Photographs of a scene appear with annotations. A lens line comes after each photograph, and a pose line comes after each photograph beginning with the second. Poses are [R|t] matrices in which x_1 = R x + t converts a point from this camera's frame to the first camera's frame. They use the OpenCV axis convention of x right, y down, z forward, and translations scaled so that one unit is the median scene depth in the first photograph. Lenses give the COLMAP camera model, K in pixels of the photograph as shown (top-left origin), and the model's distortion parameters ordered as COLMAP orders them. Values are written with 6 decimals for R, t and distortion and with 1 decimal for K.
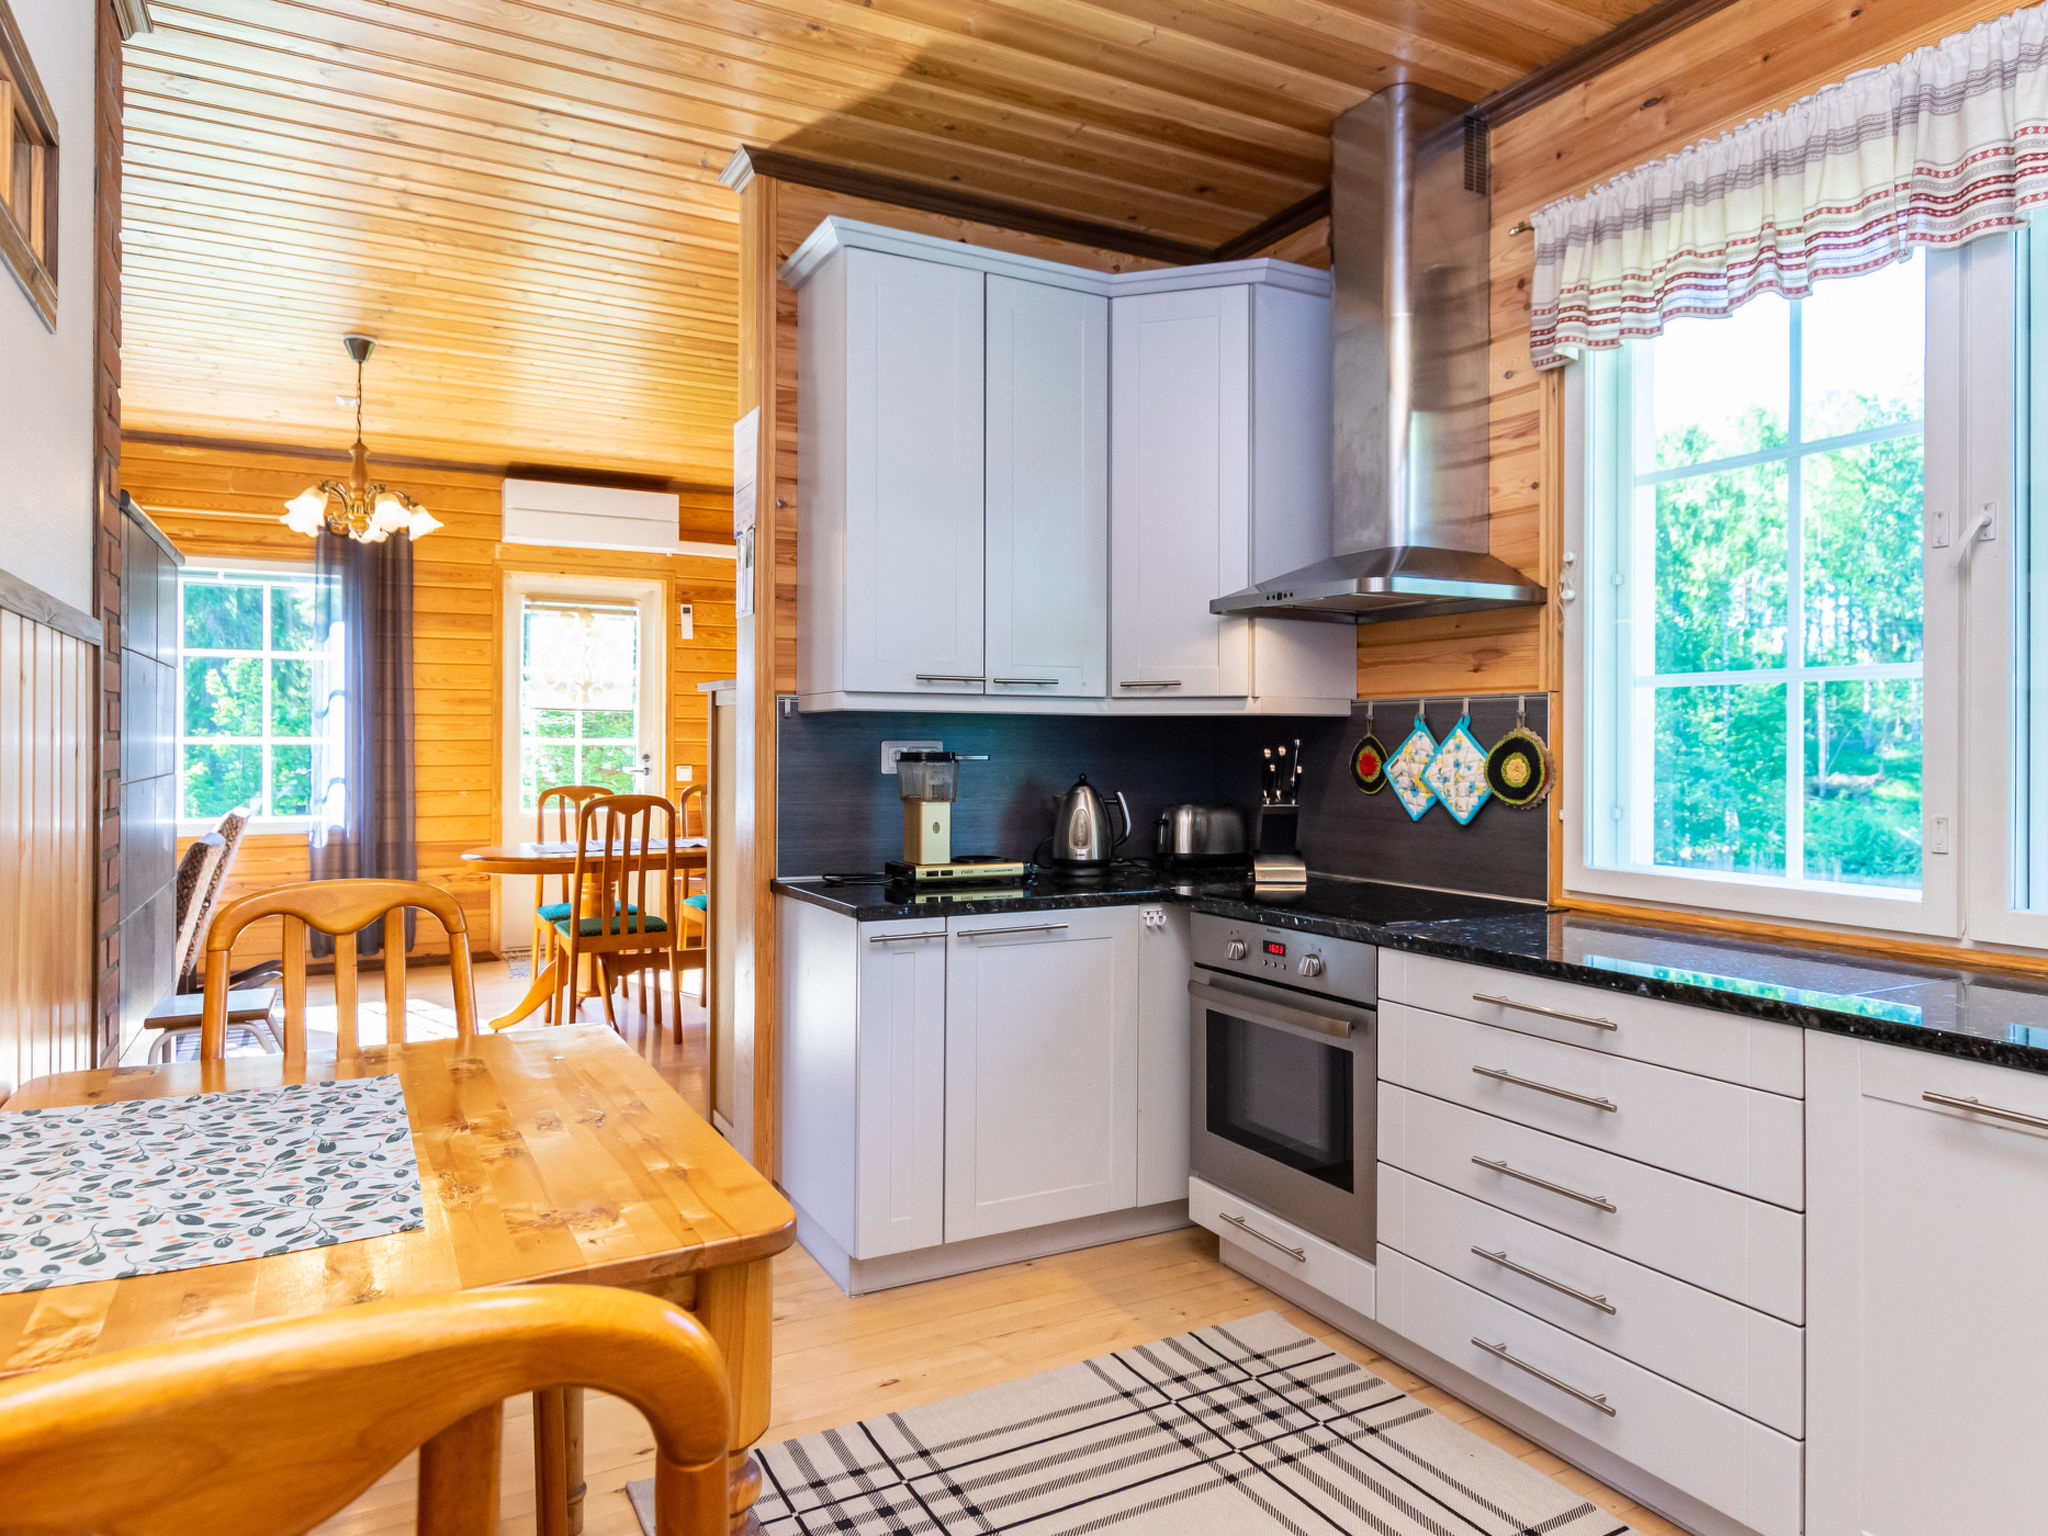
lens RADIAL K [[1294.6, 0, 1024.0], [0, 1294.6, 768.0], [0, 0, 1]] dist [0.005040, 0.000395]
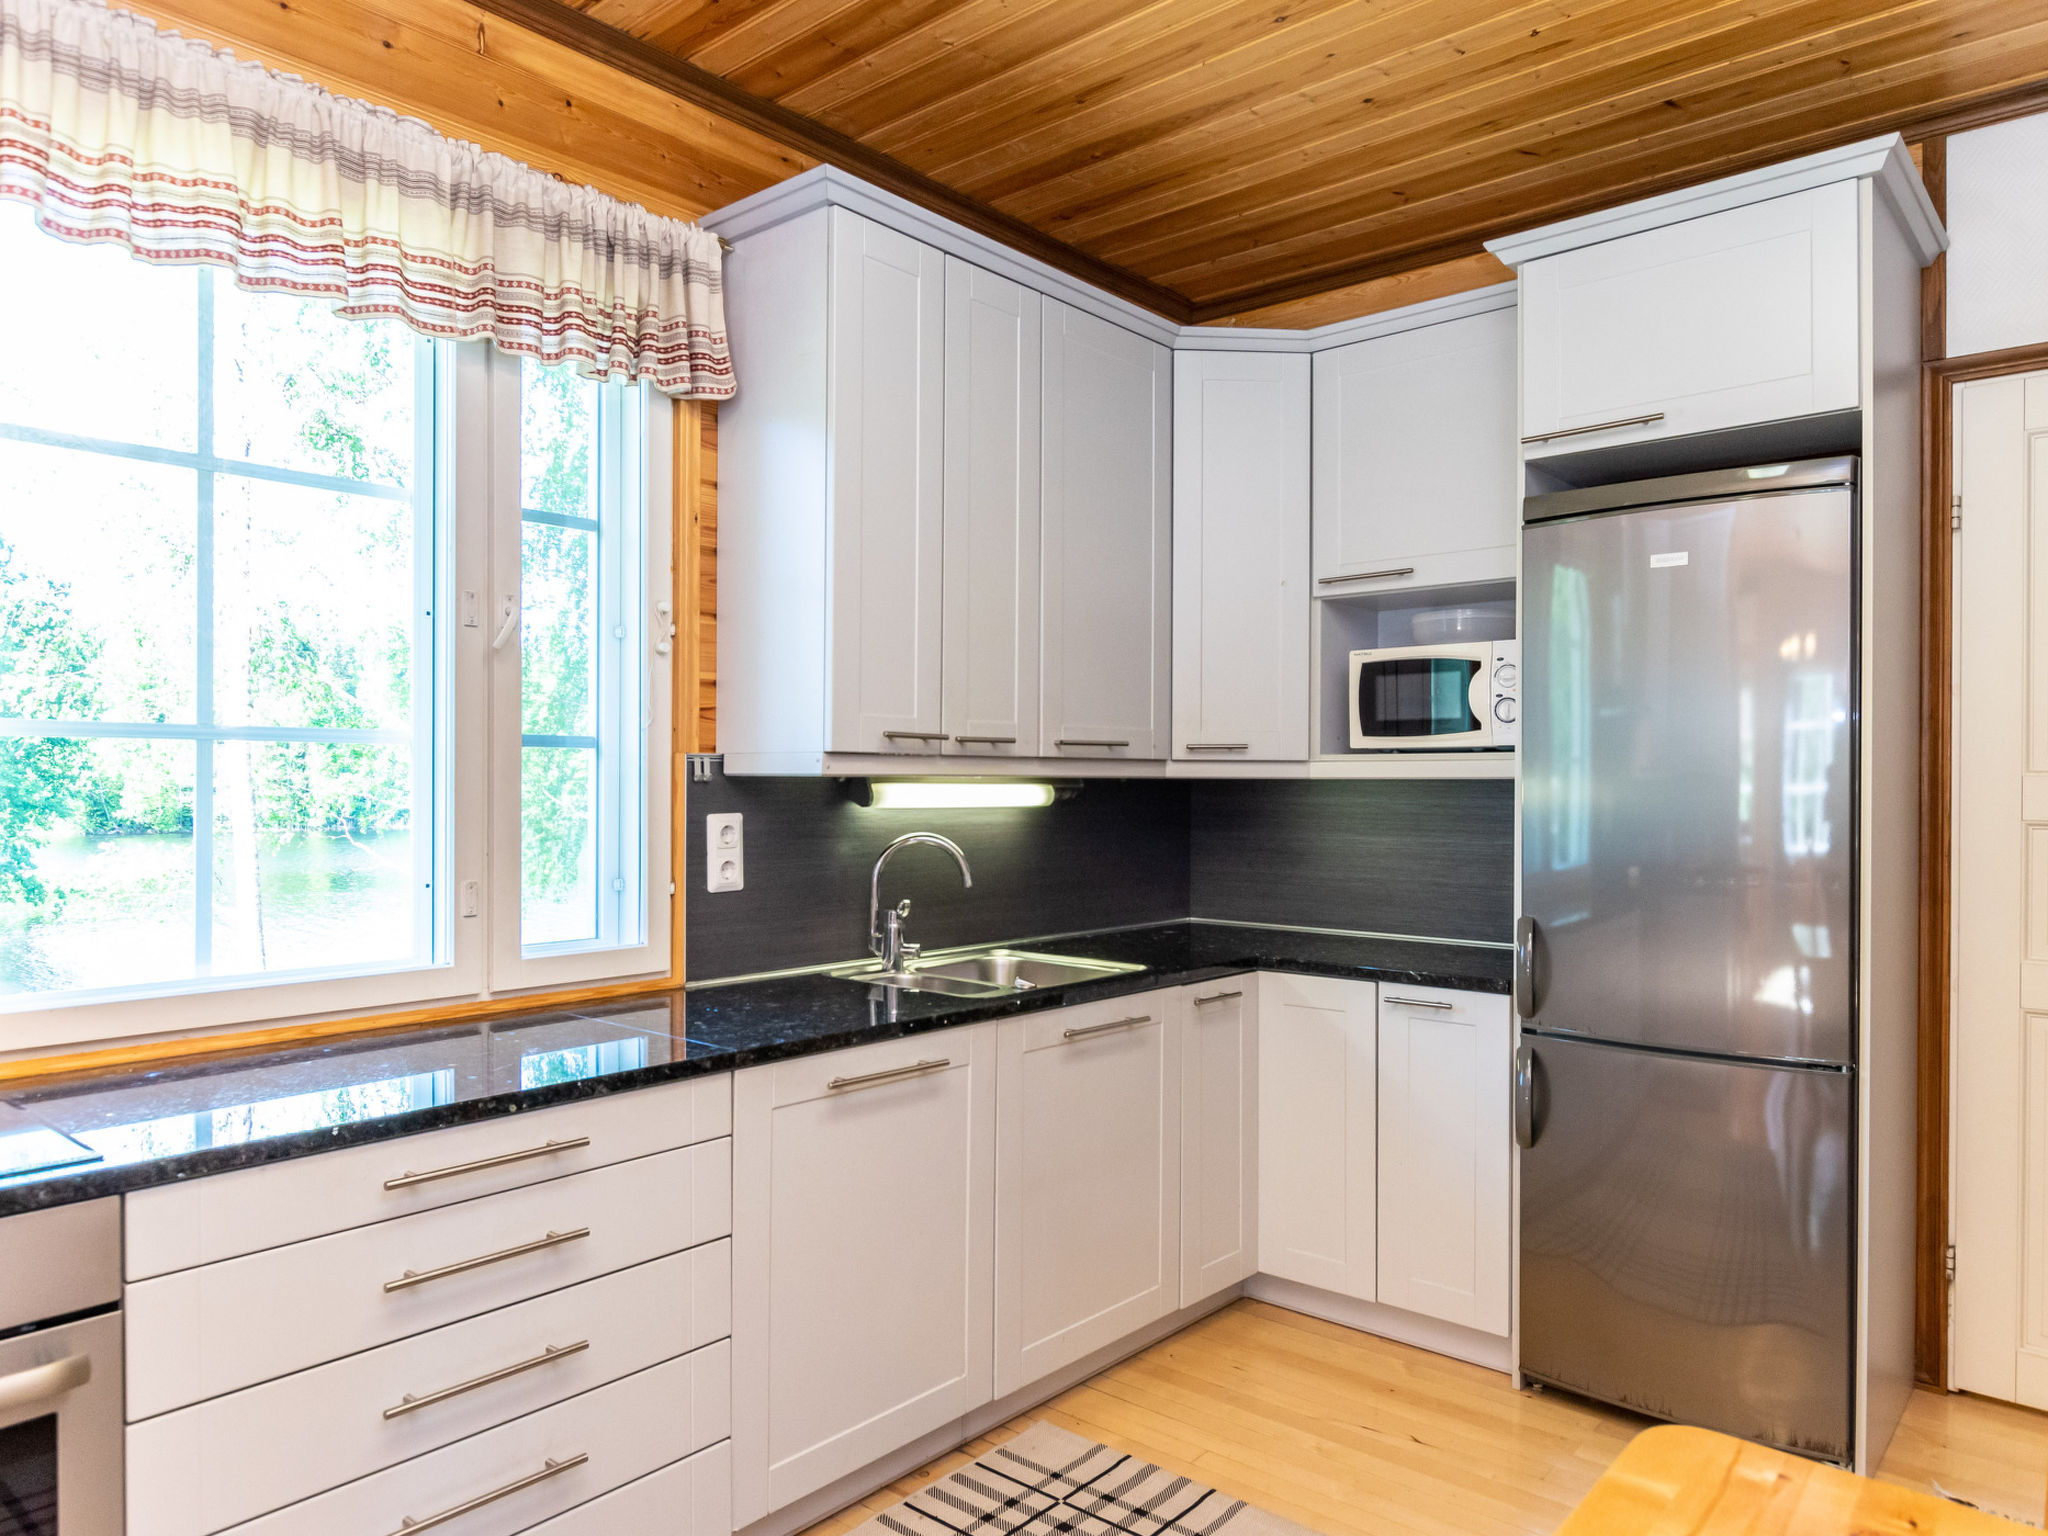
lens RADIAL K [[1373.6, 0, 1024.9], [0, 1373.6, 792.3], [0, 0, 1]] dist [-0.000109, 0.001483]
pose [[-0.356559, -0.006329, 0.934251, -0.509772], [0.024959, 0.999556, 0.016297, -0.042272], [-0.933939, 0.029129, -0.356242, 1.016817]]
